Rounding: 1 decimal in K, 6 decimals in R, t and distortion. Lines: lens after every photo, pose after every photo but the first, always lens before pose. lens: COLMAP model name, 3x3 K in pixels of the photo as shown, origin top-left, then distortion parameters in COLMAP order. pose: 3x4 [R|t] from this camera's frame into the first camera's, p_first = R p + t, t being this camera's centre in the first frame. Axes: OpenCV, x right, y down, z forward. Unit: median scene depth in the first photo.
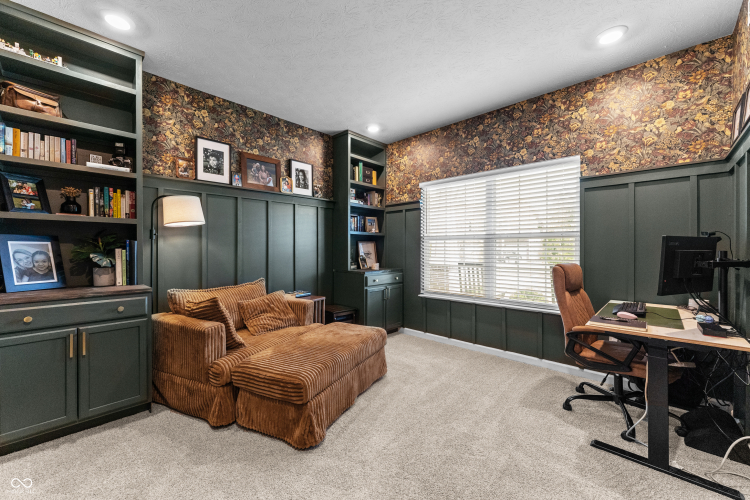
lens RADIAL K [[304.3, 0, 375.0], [0, 304.3, 248.5], [0, 0, 1]] dist [0.001735, 0.000067]
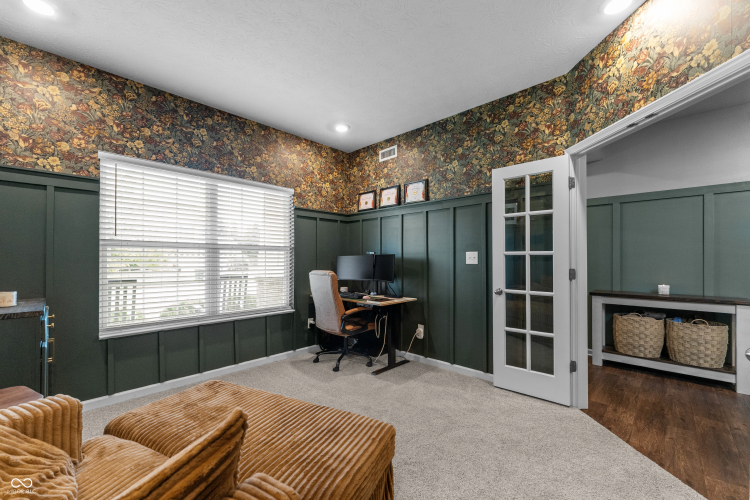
lens RADIAL K [[304.3, 0, 375.0], [0, 304.3, 257.2], [0, 0, 1]] dist [0.001735, 0.000067]
pose [[-0.004733, 0.009557, 0.999943, -0.560932], [-0.003363, 0.999949, -0.009573, -0.000297], [-0.999983, -0.003408, -0.004700, 0.563839]]
